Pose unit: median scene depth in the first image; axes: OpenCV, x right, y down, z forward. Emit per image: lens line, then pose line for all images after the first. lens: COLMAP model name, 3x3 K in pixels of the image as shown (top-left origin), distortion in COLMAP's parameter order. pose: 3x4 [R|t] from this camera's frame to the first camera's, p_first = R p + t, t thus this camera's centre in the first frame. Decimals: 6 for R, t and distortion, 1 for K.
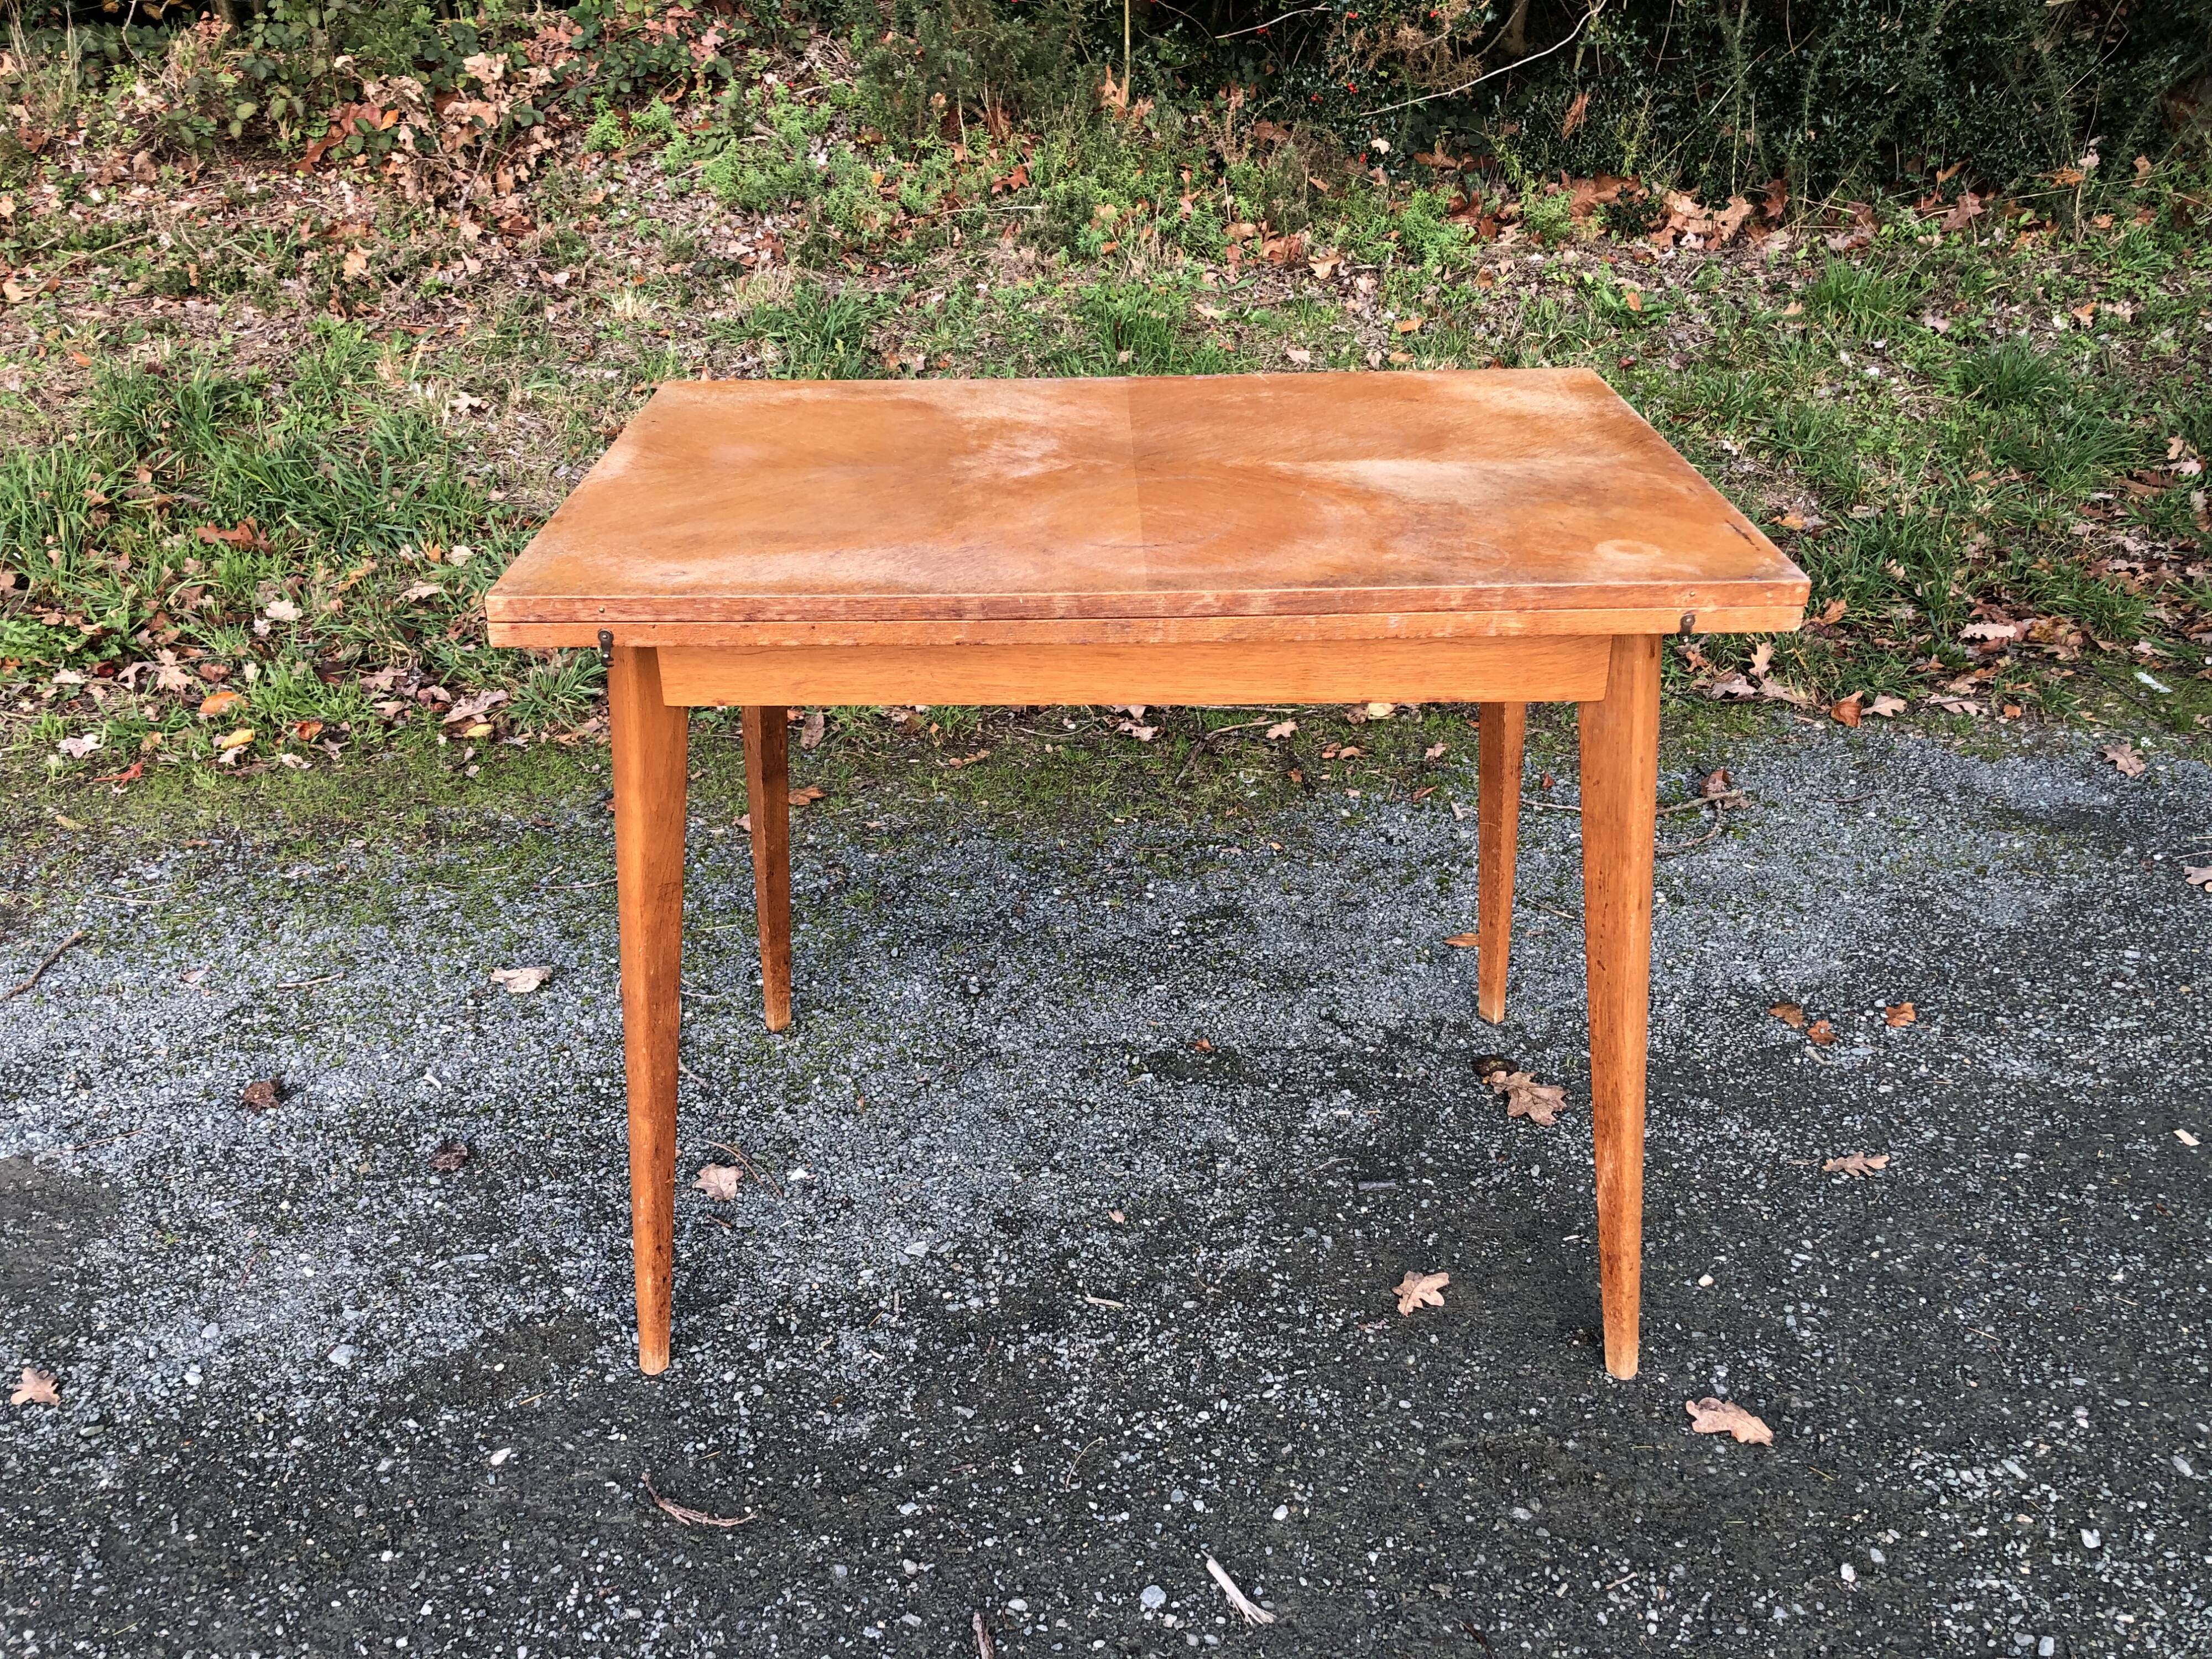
lens RADIAL K [[1826.2, 0, 1110.1], [0, 1826.2, 825.0], [0, 0, 1]] dist [-0.001046, 0.037805]
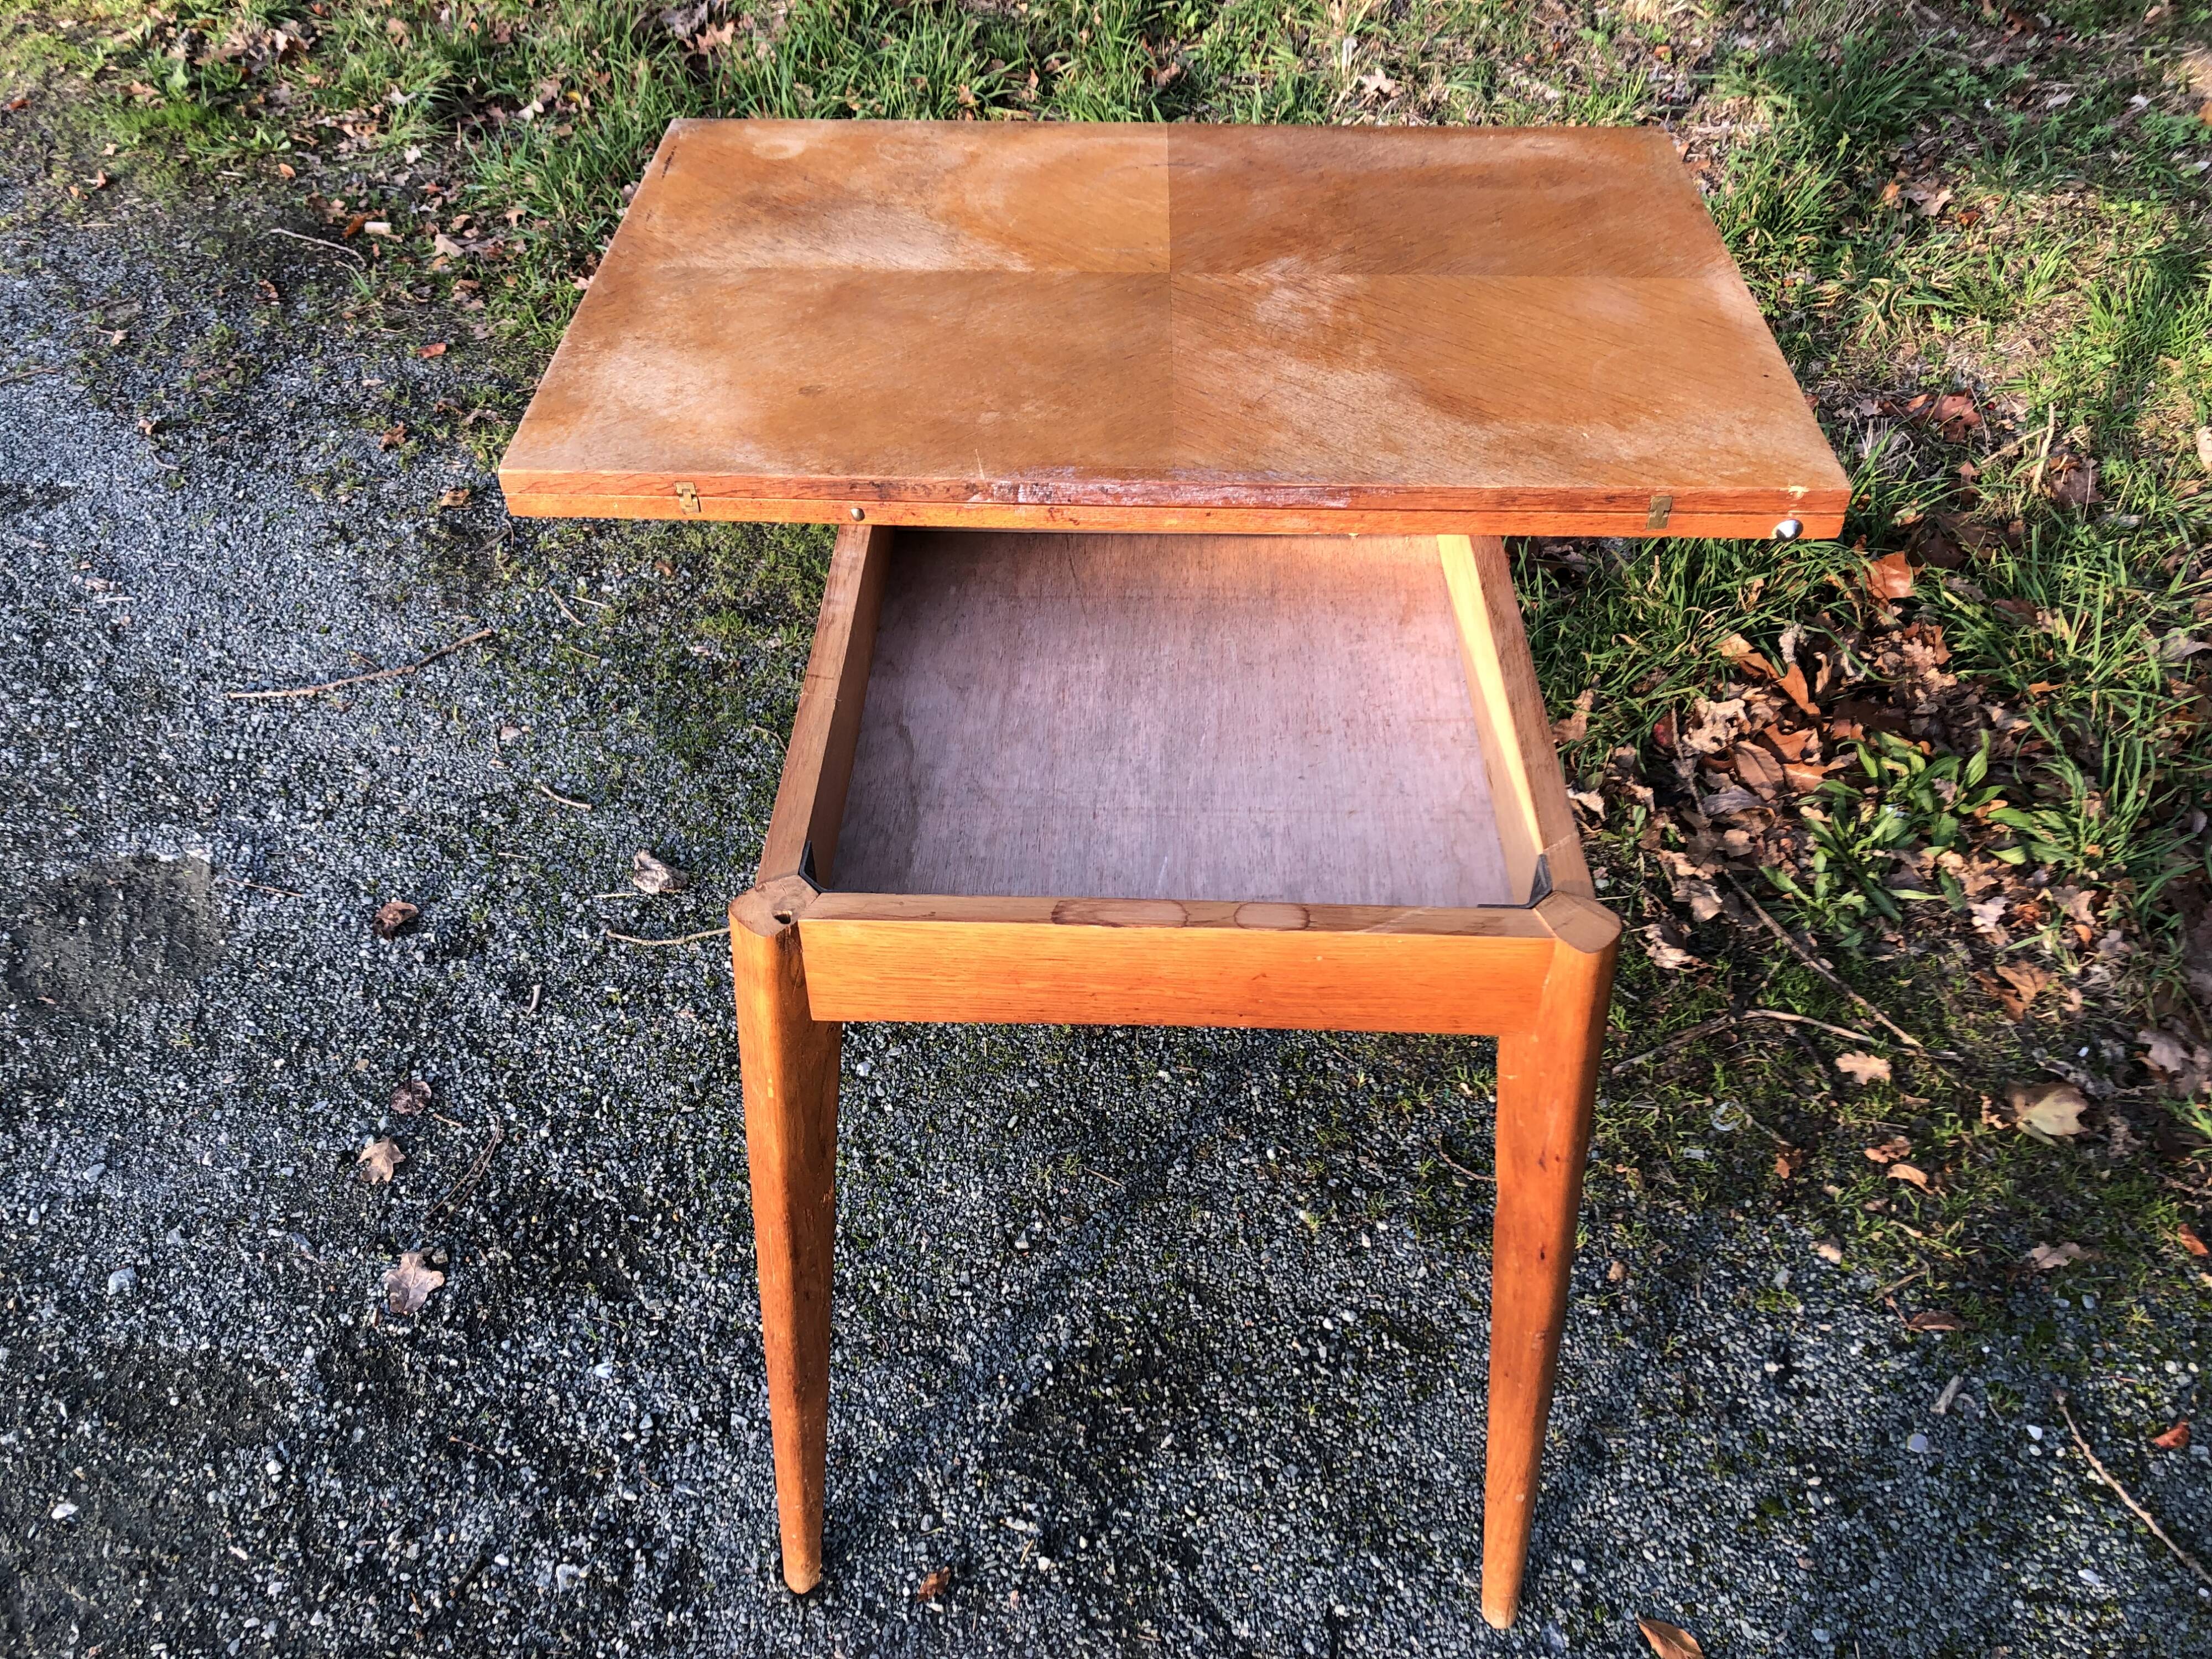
lens RADIAL K [[1833.3, 0, 1097.3], [0, 1833.3, 797.4], [0, 0, 1]] dist [0.001936, 0.039899]
pose [[0.701012, 0.489450, -0.518672, 0.274198], [-0.341414, 0.868867, 0.358477, -0.385719], [0.626114, -0.074215, 0.776192, 0.479723]]
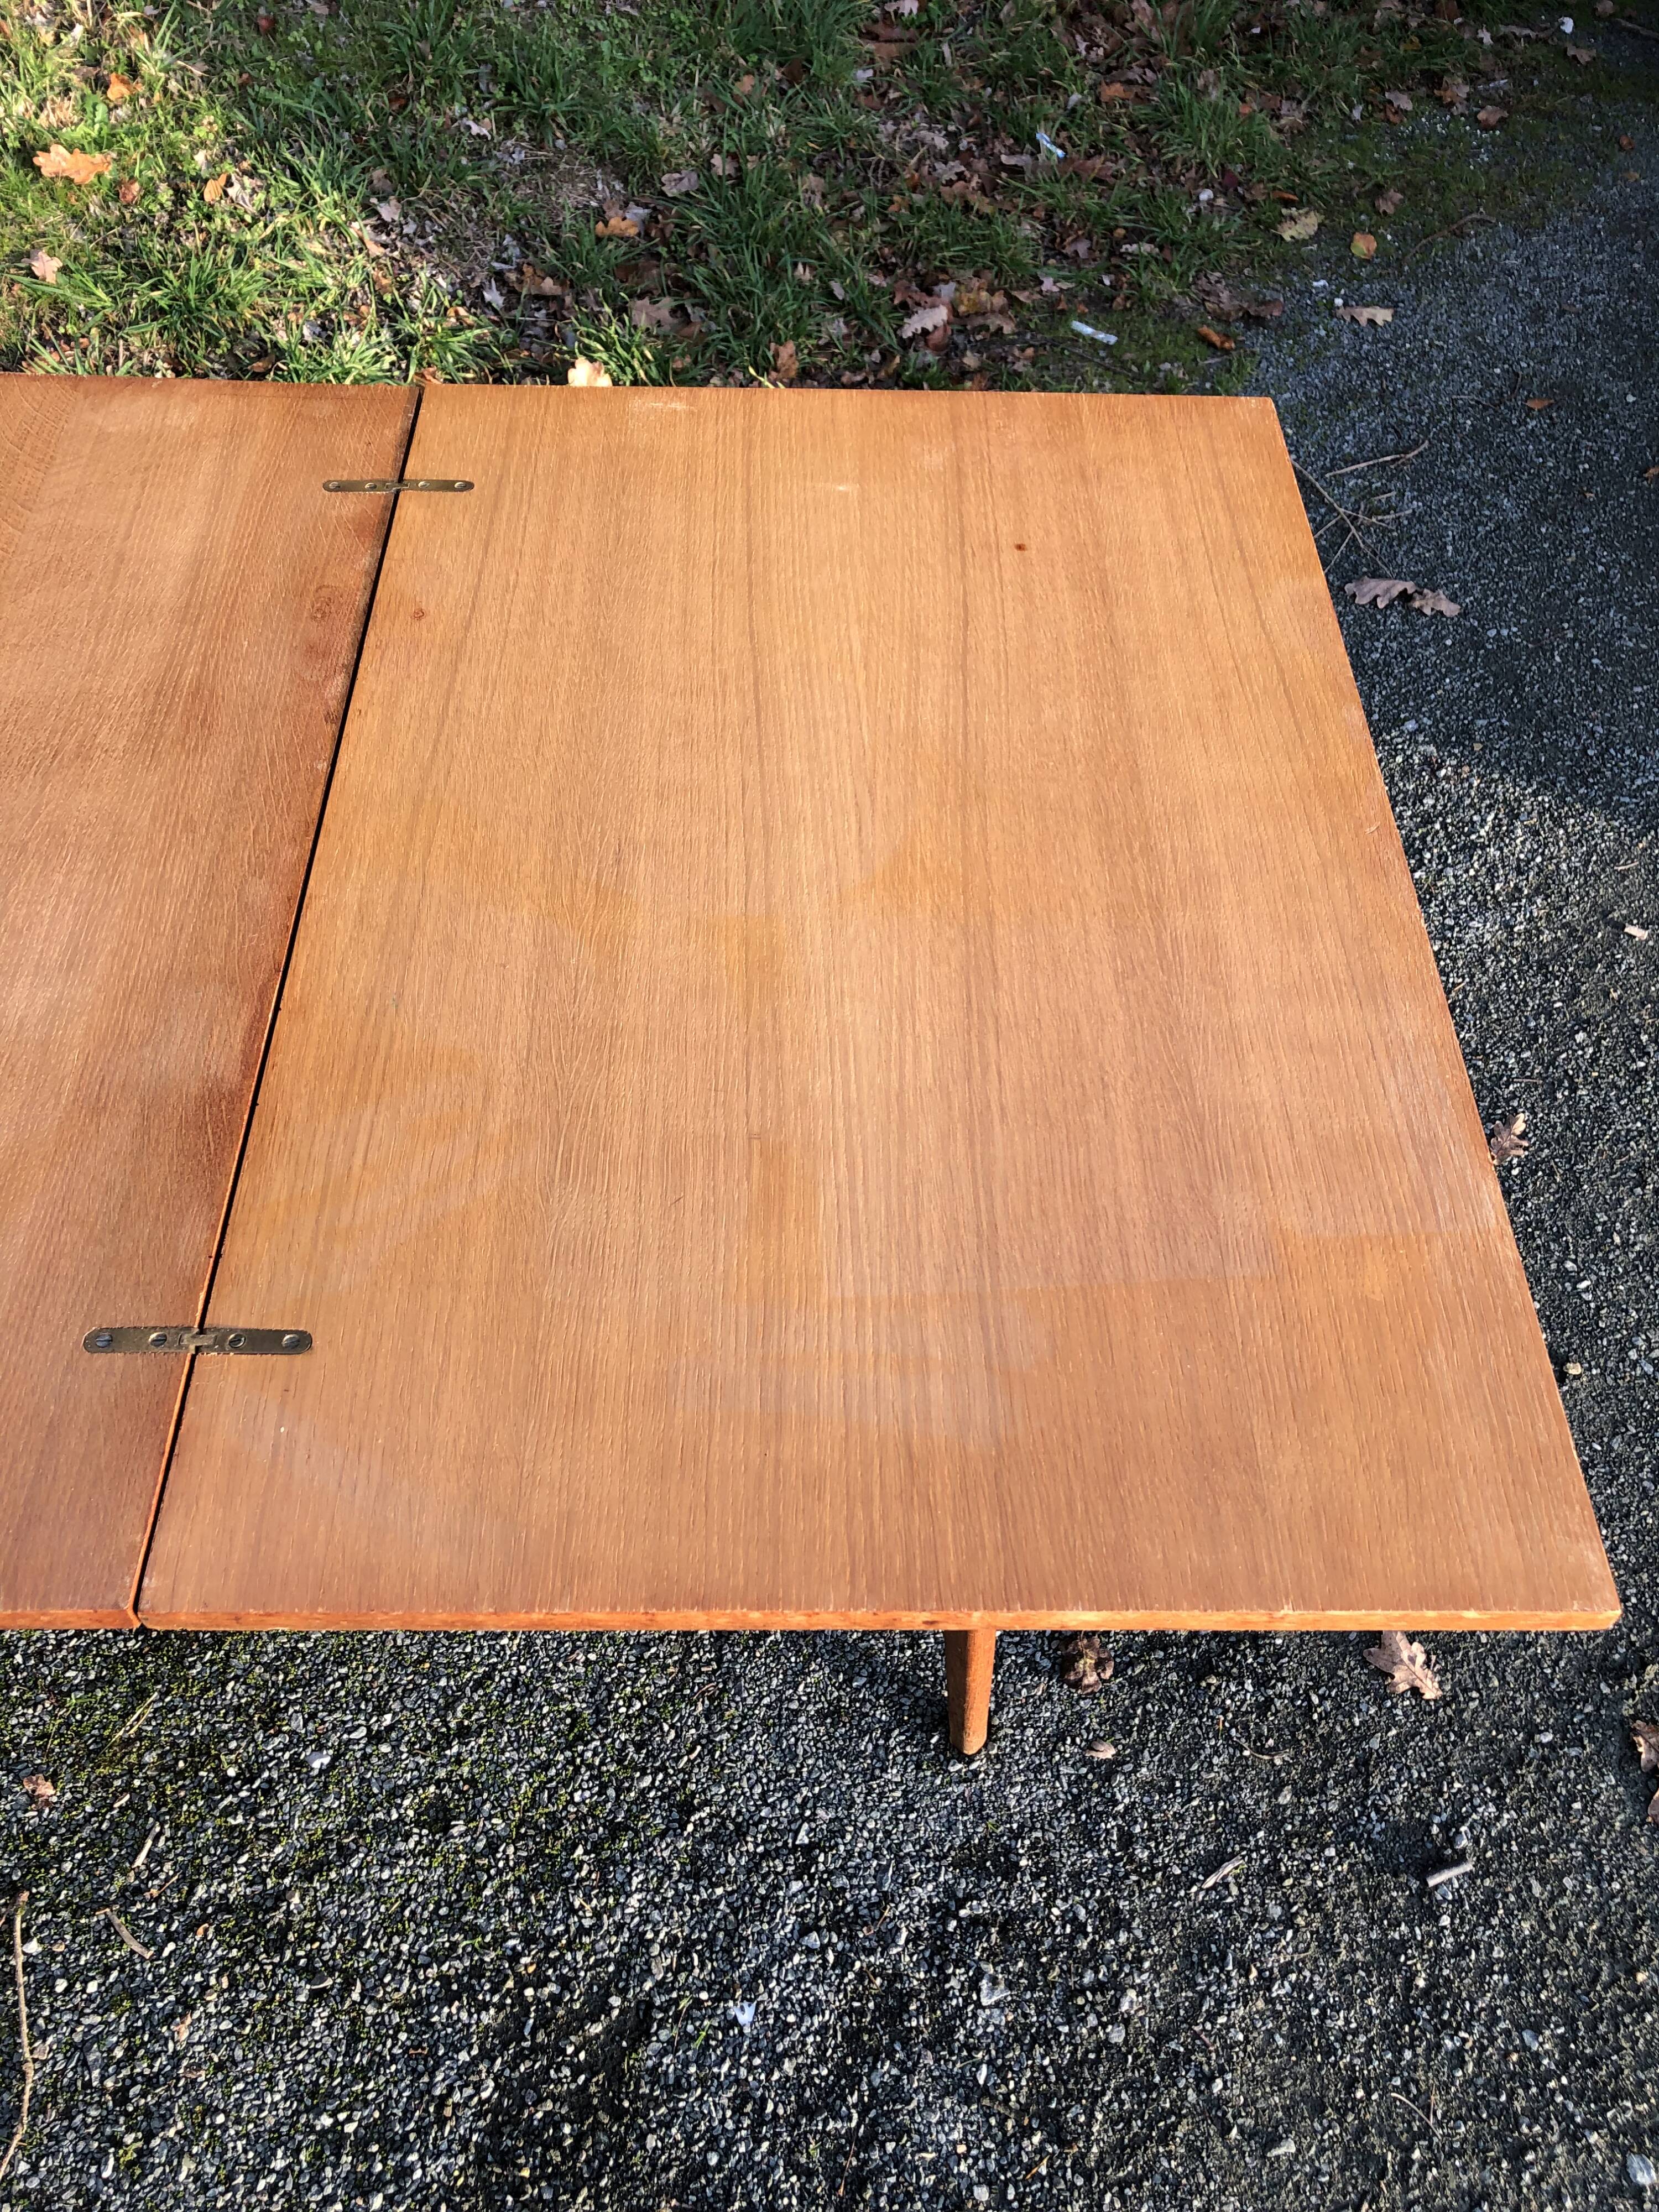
lens RADIAL K [[1835.7, 0, 833.3], [0, 1835.7, 1087.7], [0, 0, 1]] dist [-0.031889, 0.102992]
pose [[0.681607, -0.552461, 0.479790, -0.270225], [0.303473, 0.810087, 0.501660, -0.408040], [-0.665819, -0.196332, 0.719818, 0.509893]]
